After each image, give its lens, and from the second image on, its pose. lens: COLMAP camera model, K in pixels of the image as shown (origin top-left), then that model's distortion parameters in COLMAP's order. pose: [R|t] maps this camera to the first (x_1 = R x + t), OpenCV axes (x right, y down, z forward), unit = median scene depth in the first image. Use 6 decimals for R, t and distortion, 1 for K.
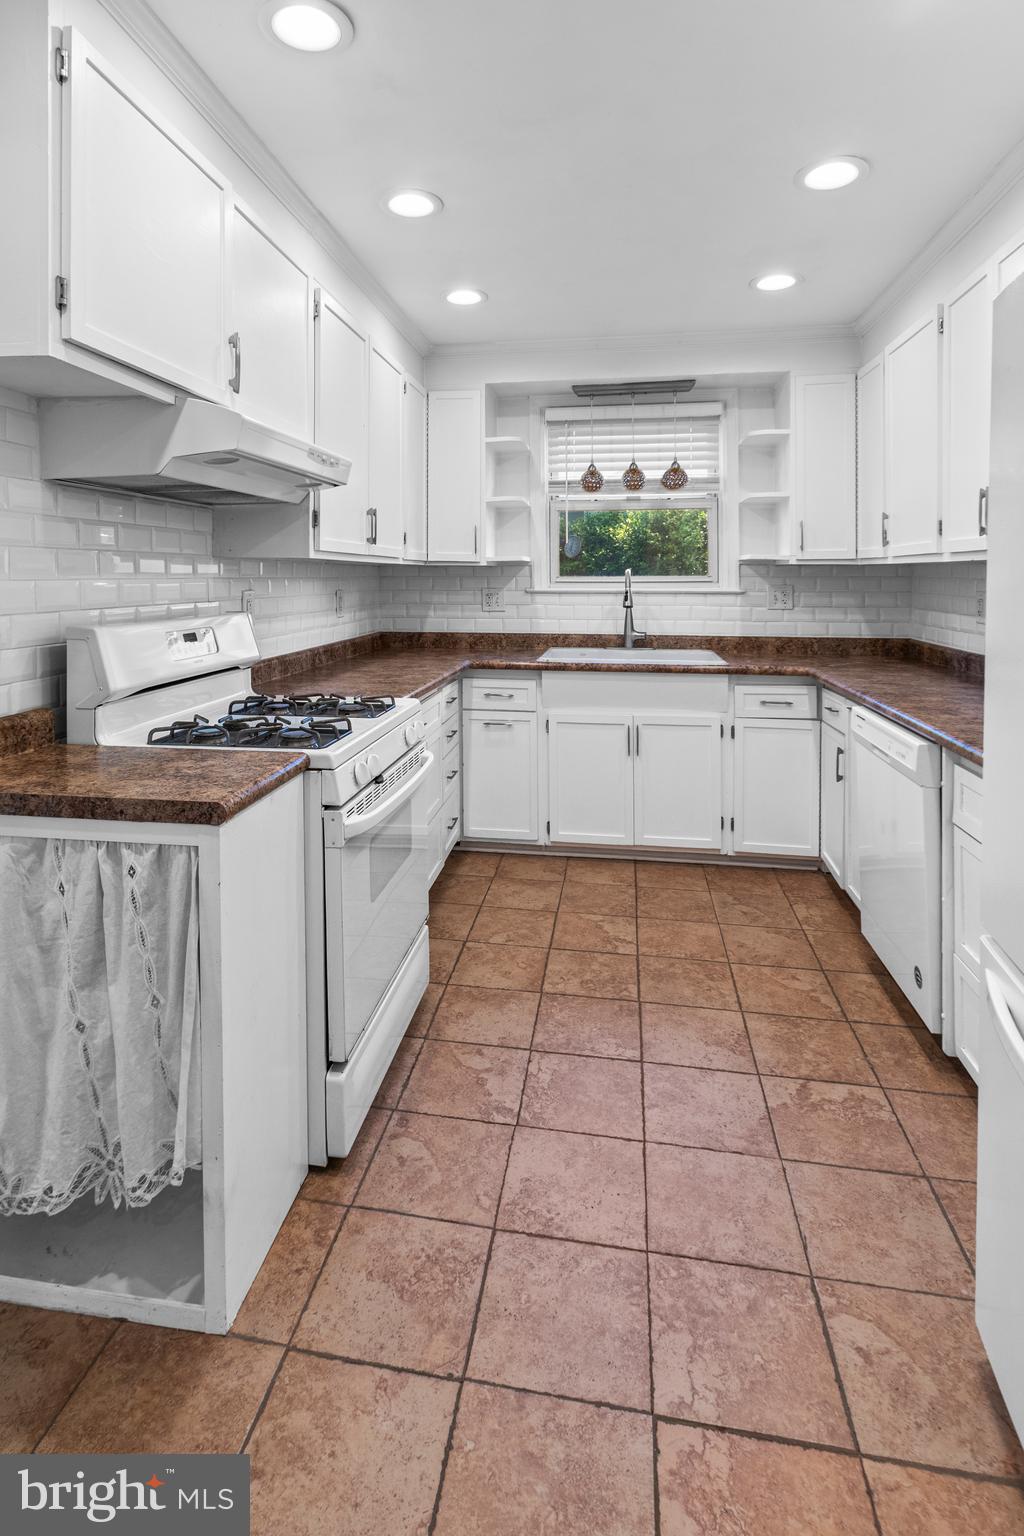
lens RADIAL K [[789.6, 0, 501.0], [0, 789.6, 599.8], [0, 0, 1]] dist [0.000911, 0.000214]
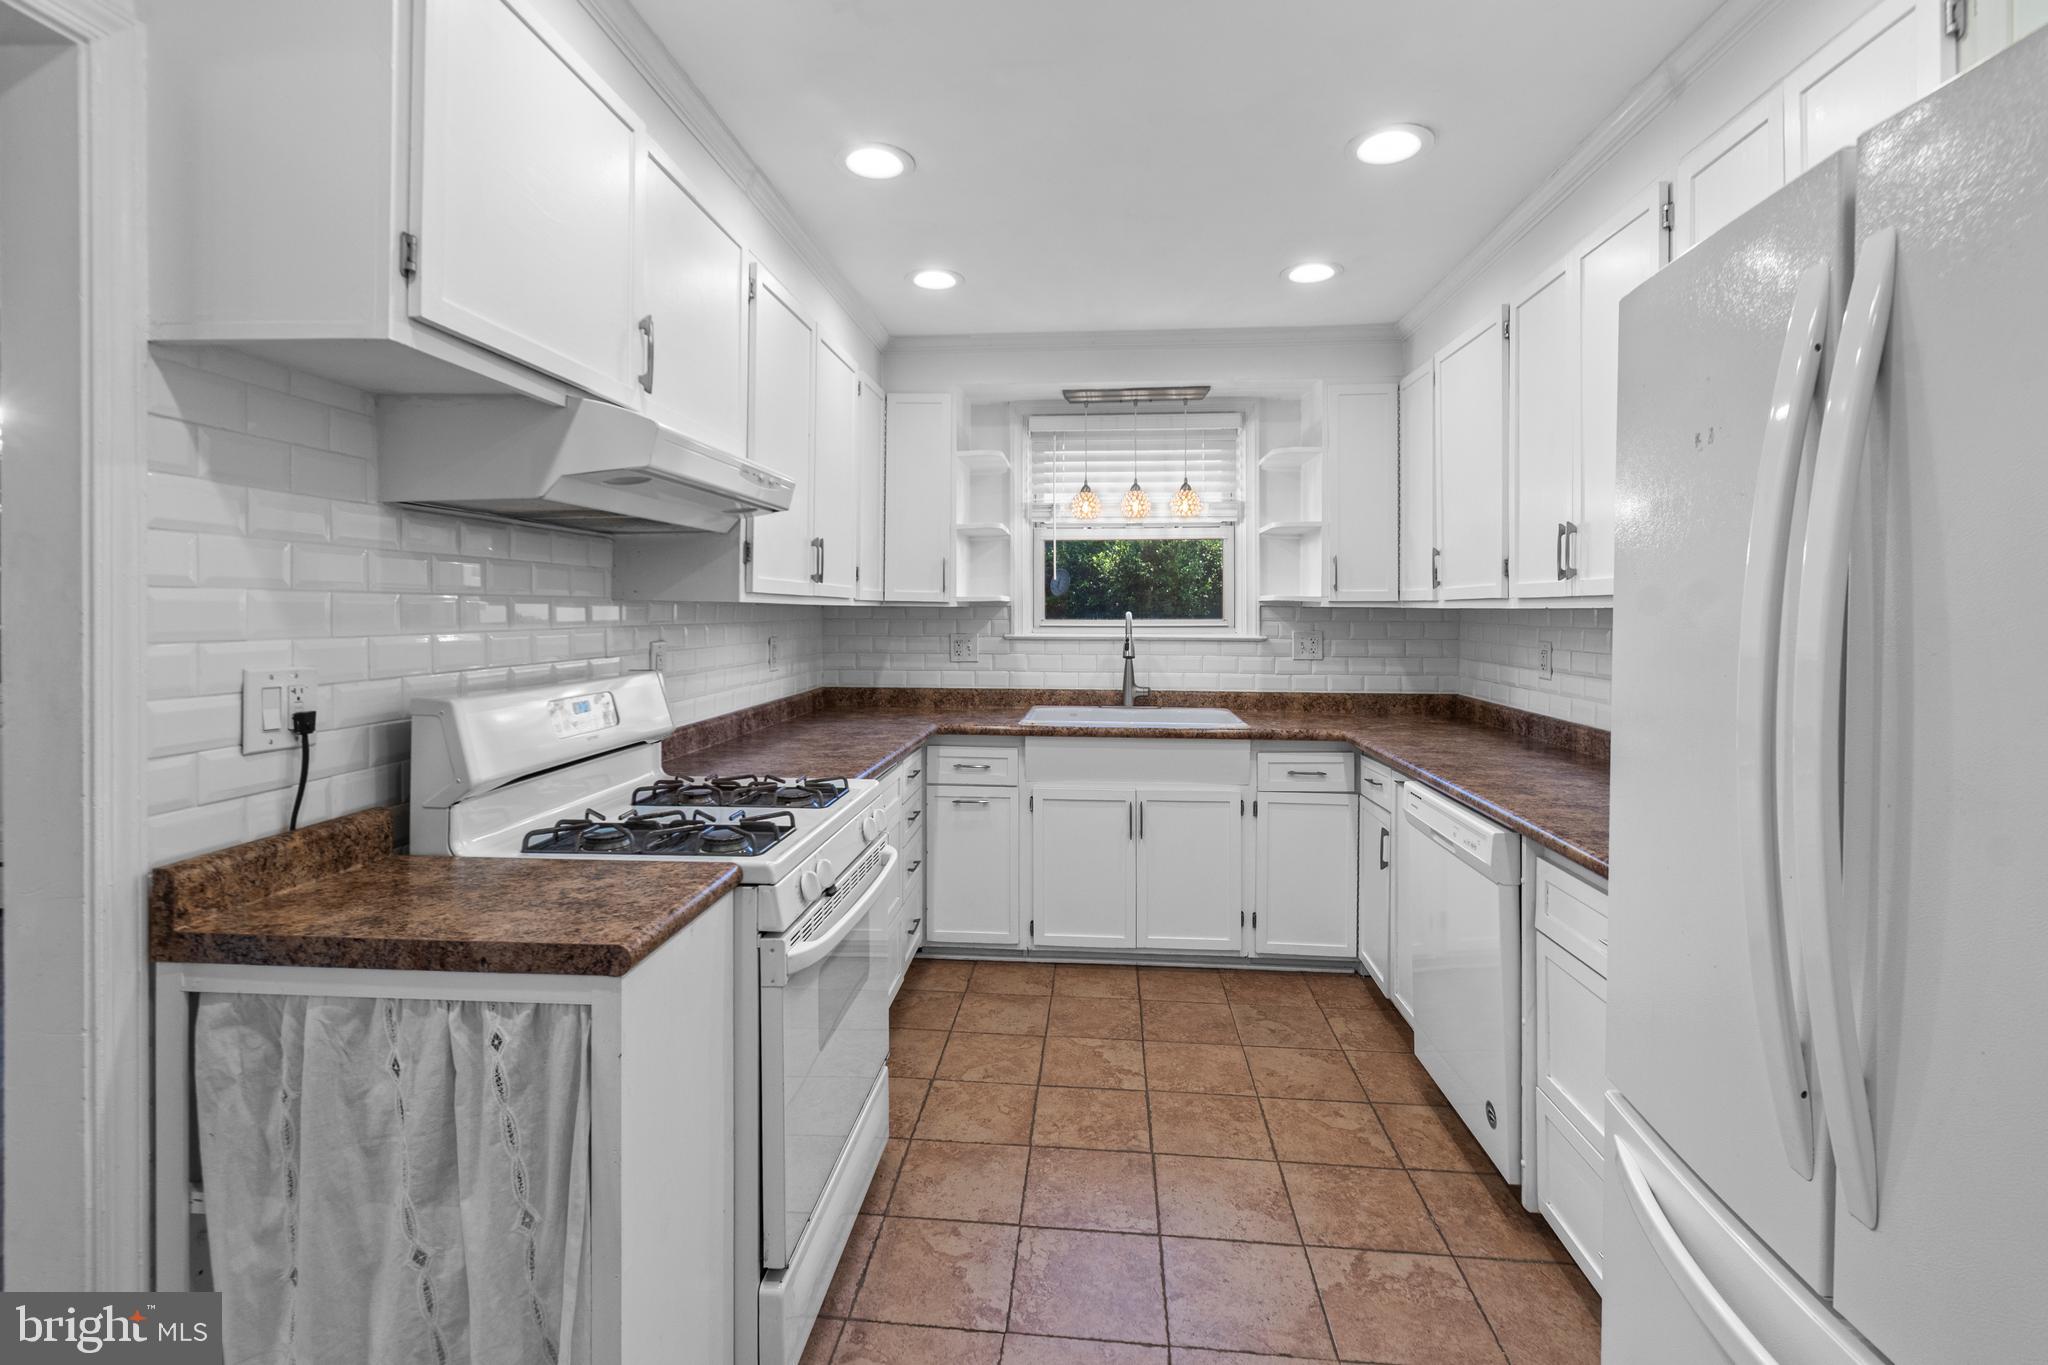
lens RADIAL K [[934.7, 0, 1031.8], [0, 934.7, 615.1], [0, 0, 1]] dist [0.002713, -0.000498]
pose [[0.997153, 0.002315, 0.075375, -0.021525], [-0.000402, 0.999678, -0.025384, -0.015773], [-0.075410, 0.025281, 0.996832, 0.048314]]
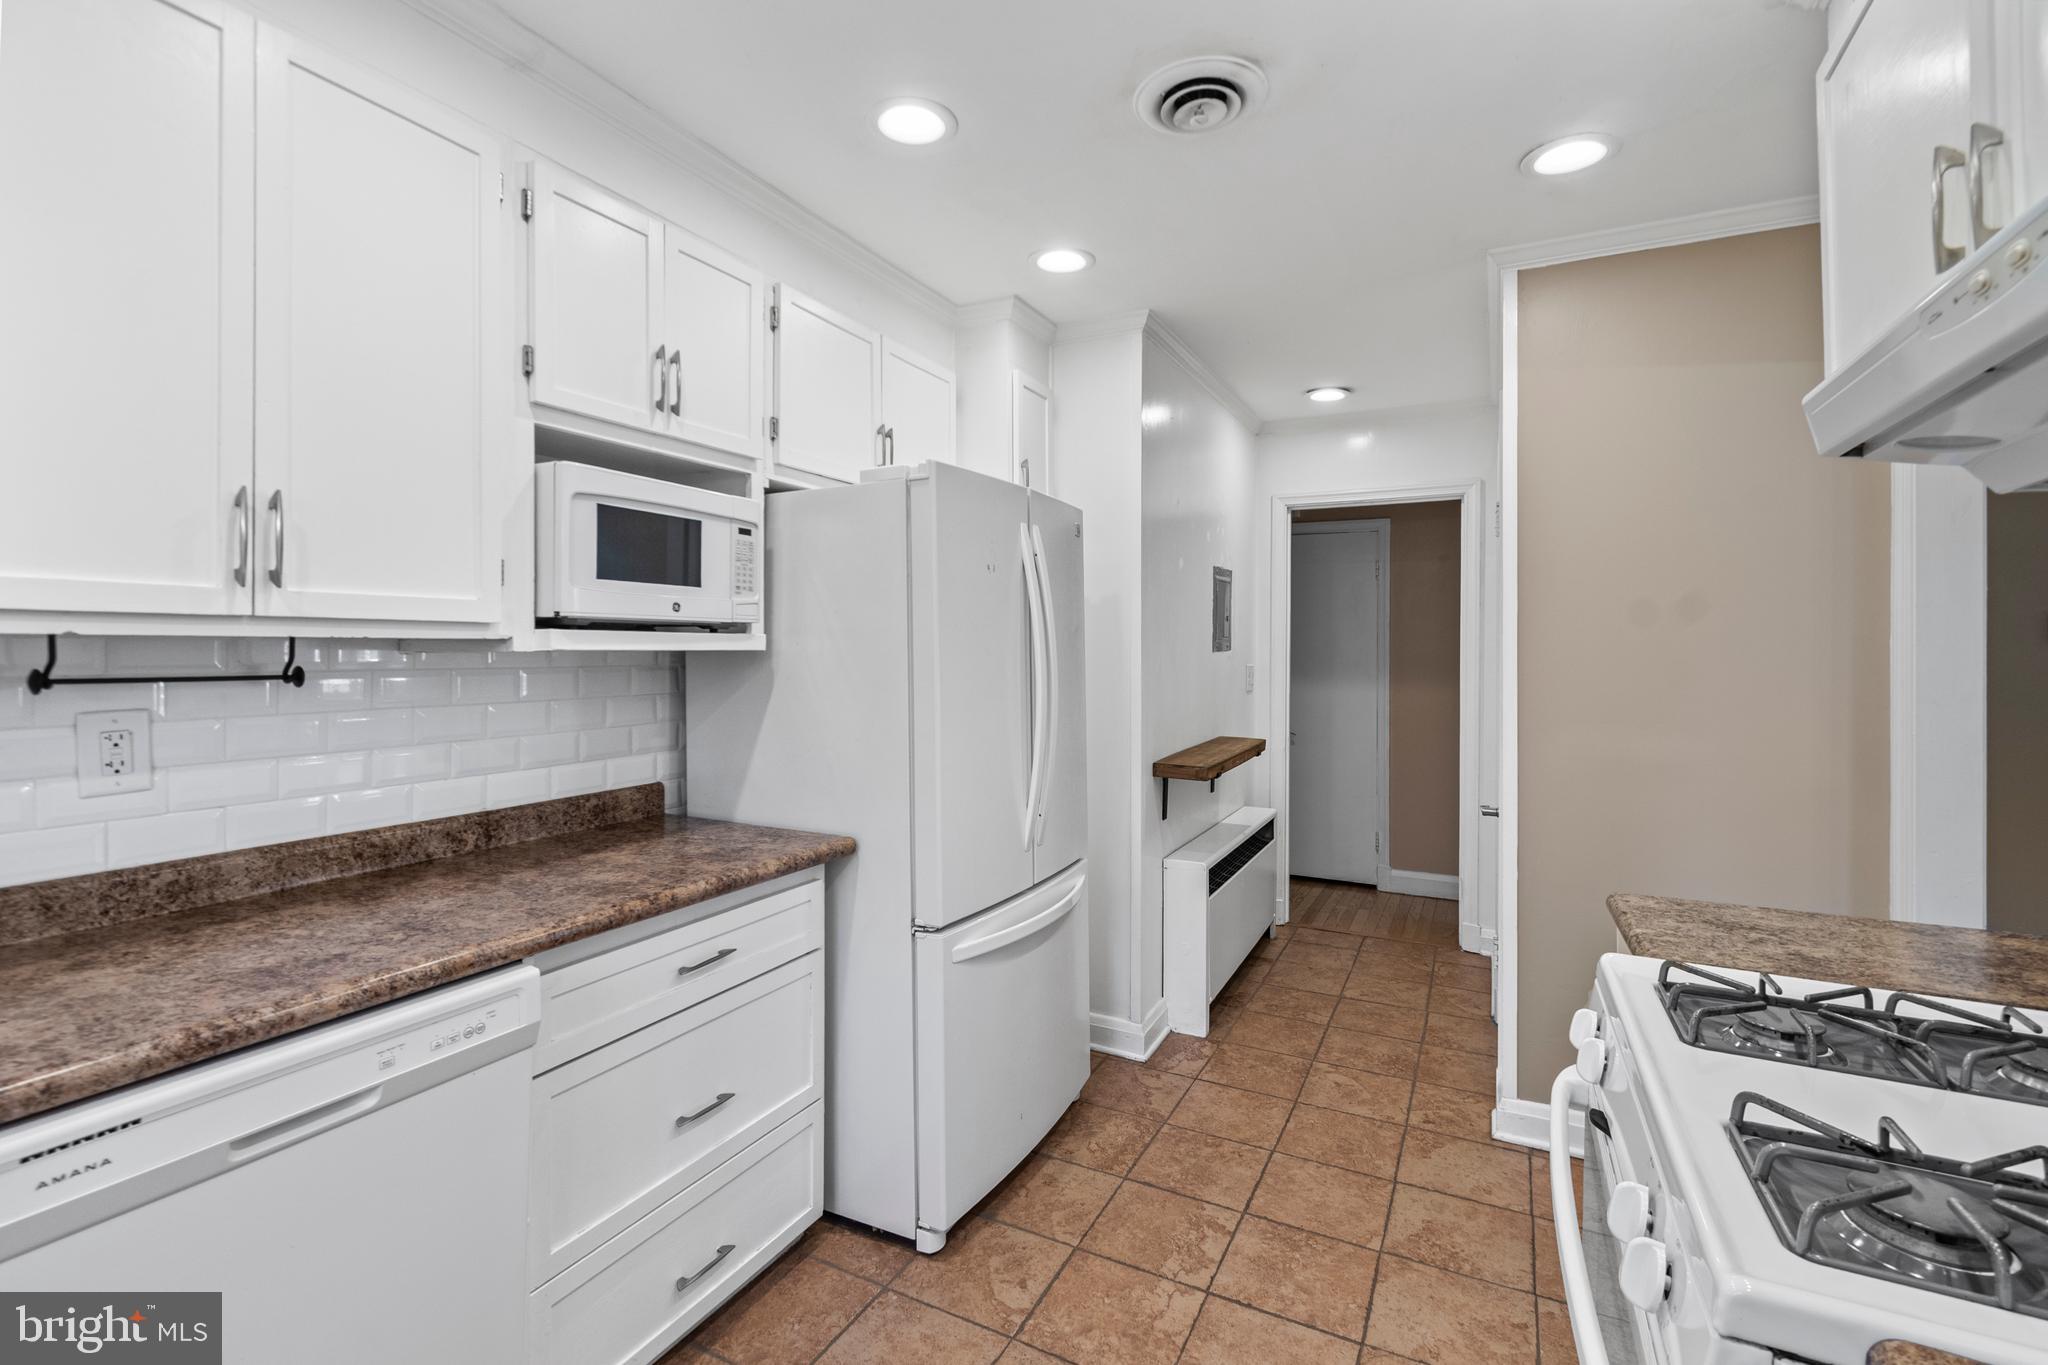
lens RADIAL K [[911.7, 0, 1020.1], [0, 911.7, 655.1], [0, 0, 1]] dist [0.003360, -0.001058]
pose [[-0.947536, -0.006340, 0.319586, 0.003444], [0.005254, 0.999359, 0.035404, -0.051037], [-0.319606, 0.035226, -0.946896, 1.262777]]
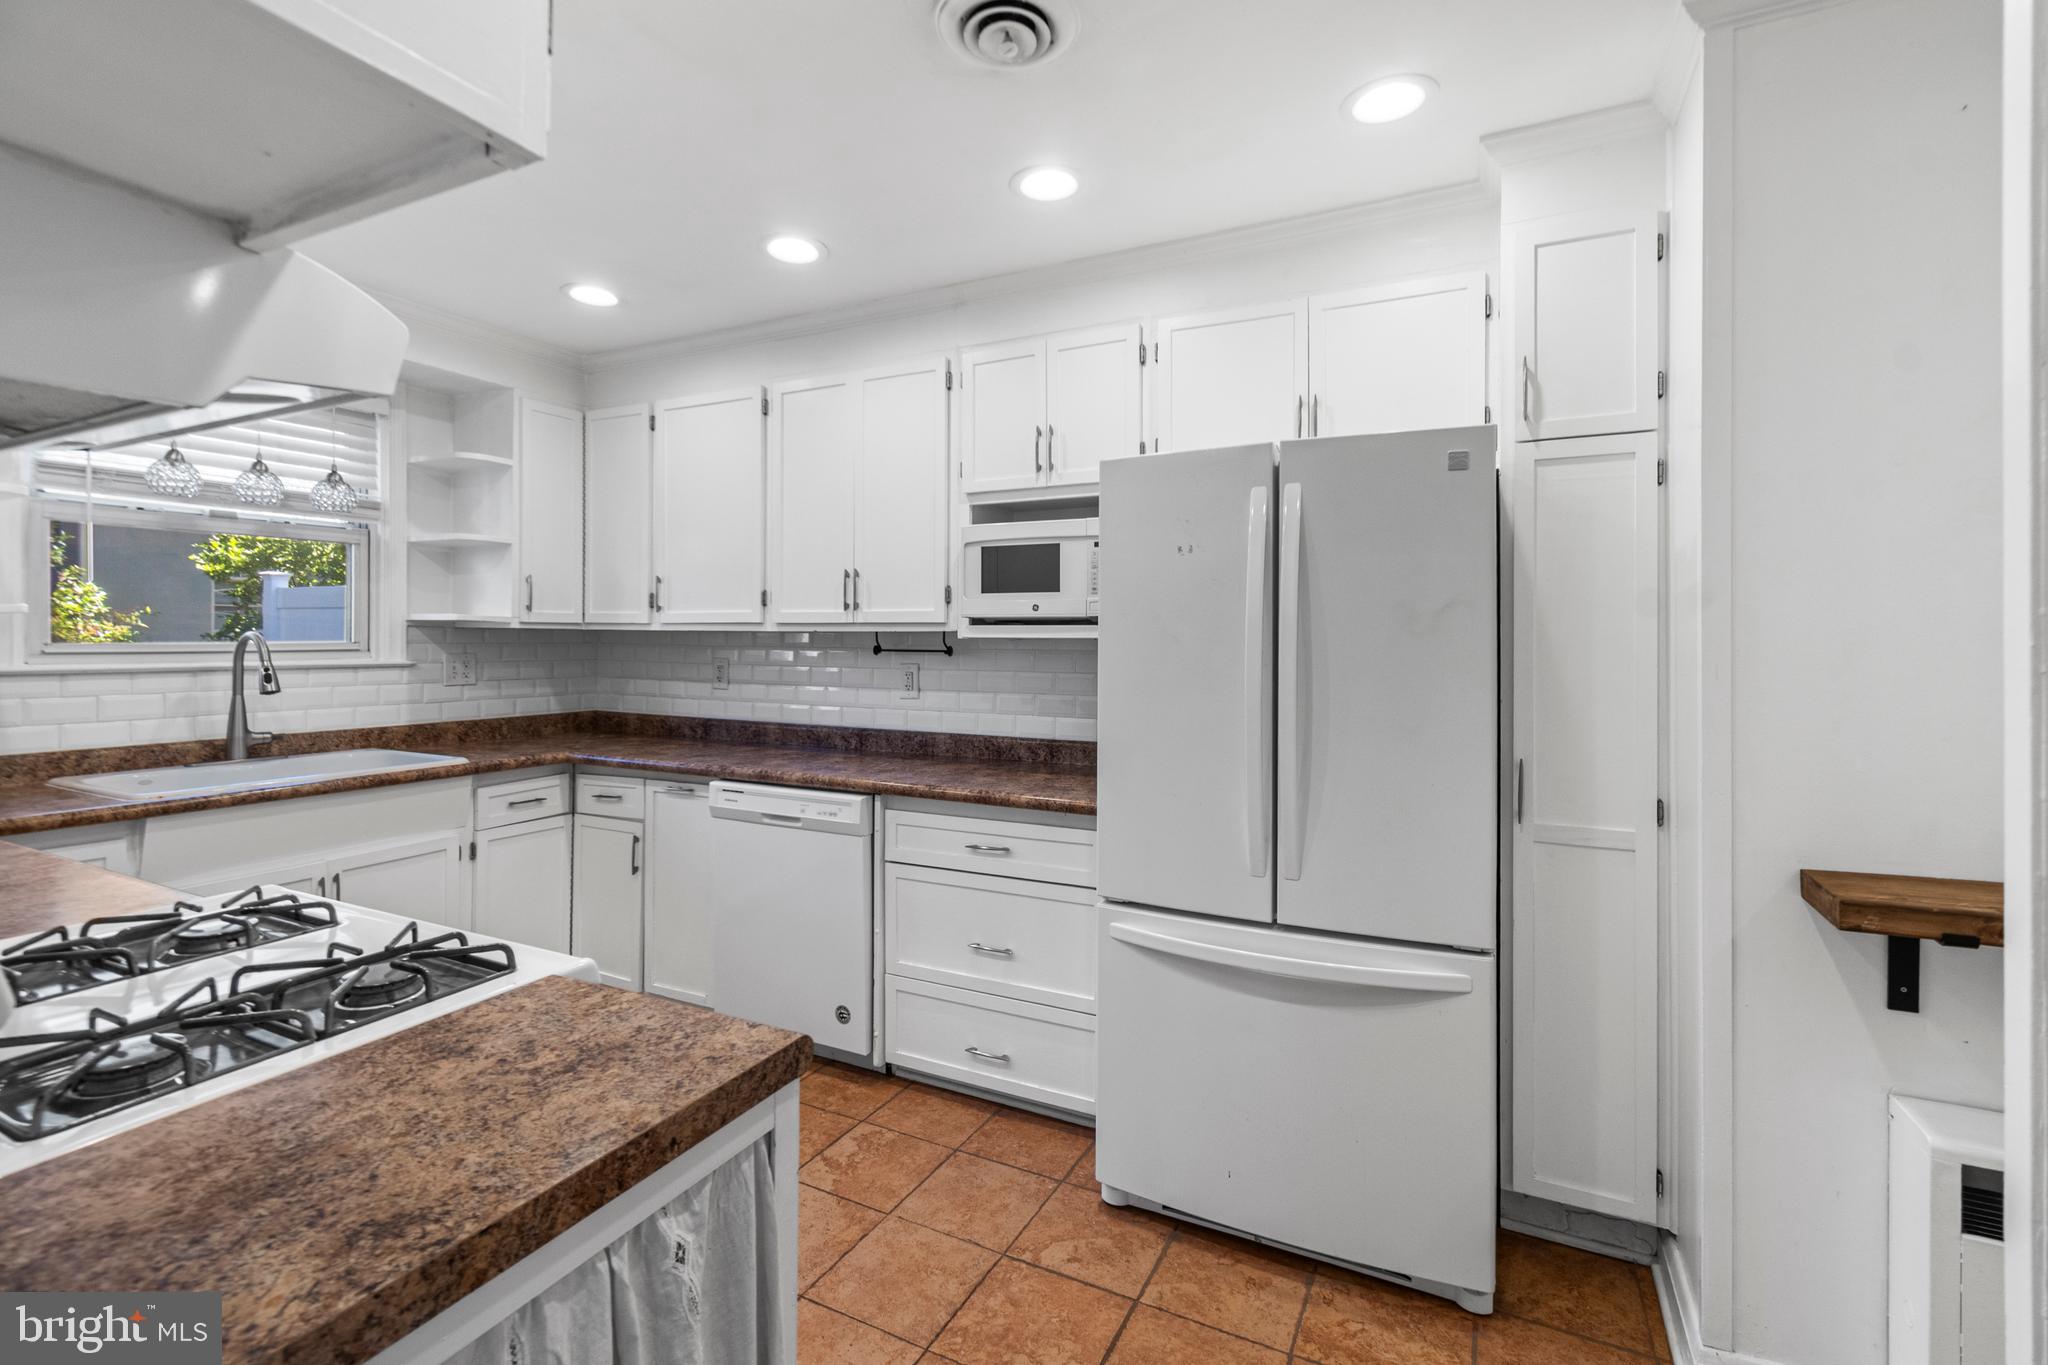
lens RADIAL K [[911.7, 0, 1020.1], [0, 911.7, 655.1], [0, 0, 1]] dist [0.003360, -0.001058]
pose [[0.306623, -0.015883, 0.951698, -0.515367], [0.023310, 0.999686, 0.009174, -0.020153], [-0.951545, 0.019371, 0.306897, 0.329972]]
